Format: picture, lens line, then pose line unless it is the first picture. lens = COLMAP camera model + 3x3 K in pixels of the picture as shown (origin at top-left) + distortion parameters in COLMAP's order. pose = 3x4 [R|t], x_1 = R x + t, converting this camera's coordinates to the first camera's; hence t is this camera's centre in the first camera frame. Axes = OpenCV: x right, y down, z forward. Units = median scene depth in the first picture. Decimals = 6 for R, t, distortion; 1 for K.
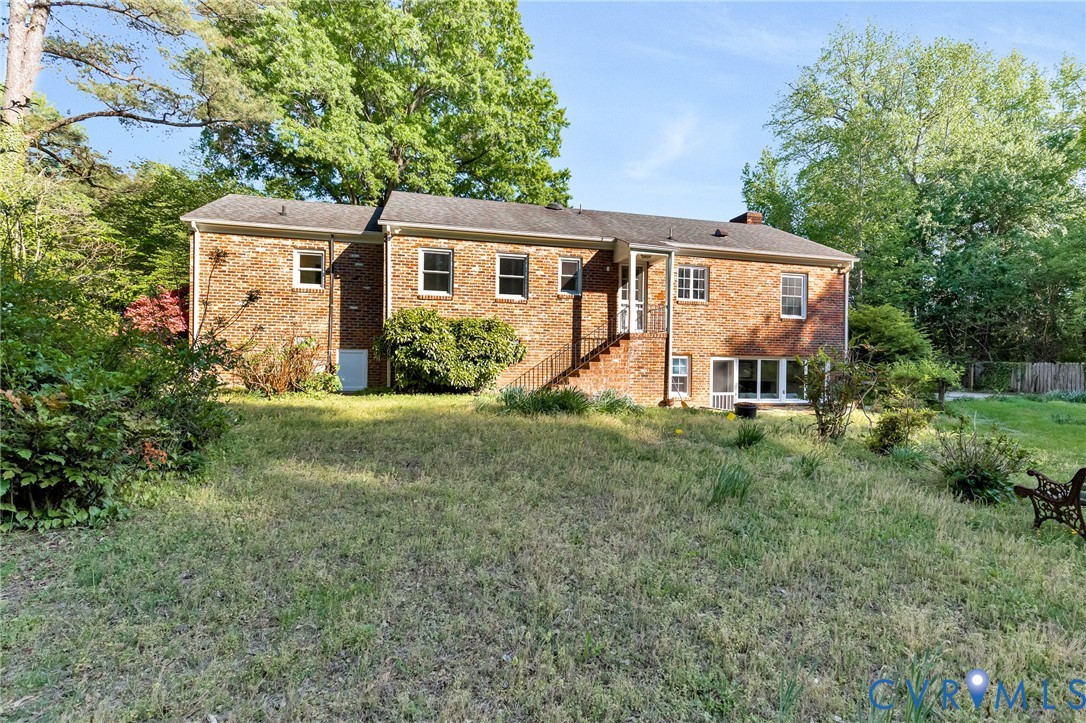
lens RADIAL K [[498.4, 0, 547.3], [0, 498.4, 364.7], [0, 0, 1]] dist [0.005220, 0.000301]
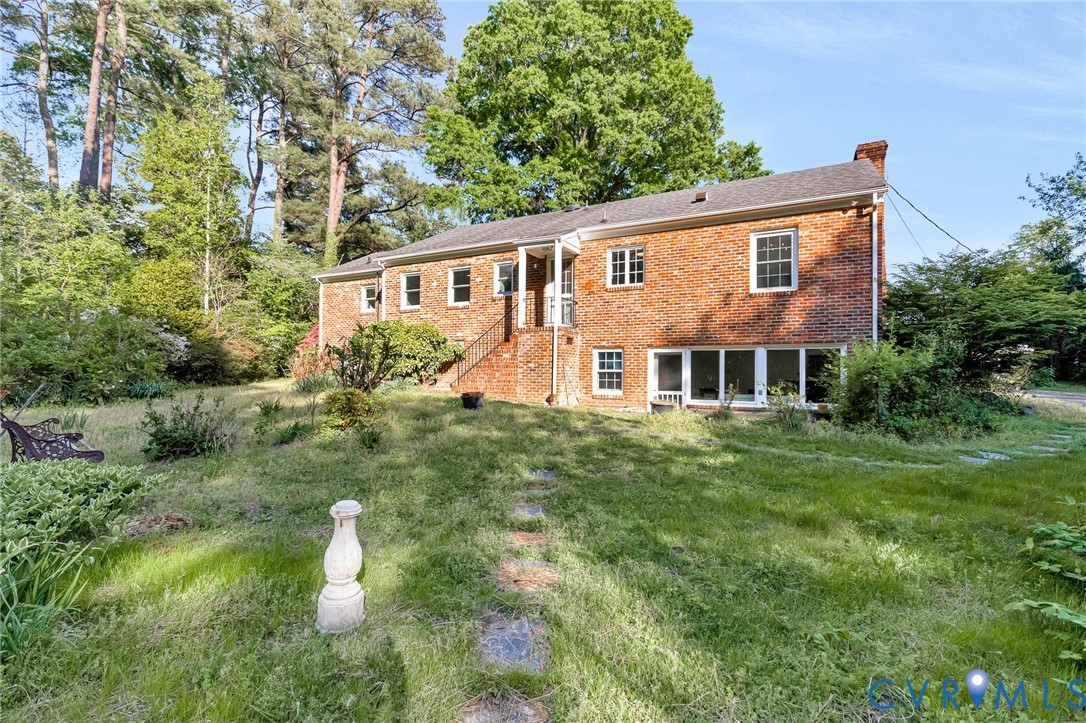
lens RADIAL K [[498.4, 0, 546.1], [0, 498.4, 364.4], [0, 0, 1]] dist [0.005220, 0.000301]
pose [[0.737814, -0.018320, -0.674756, 0.107720], [0.002913, 0.999709, -0.023958, 0.004245], [0.674998, 0.015711, 0.737652, 0.035478]]
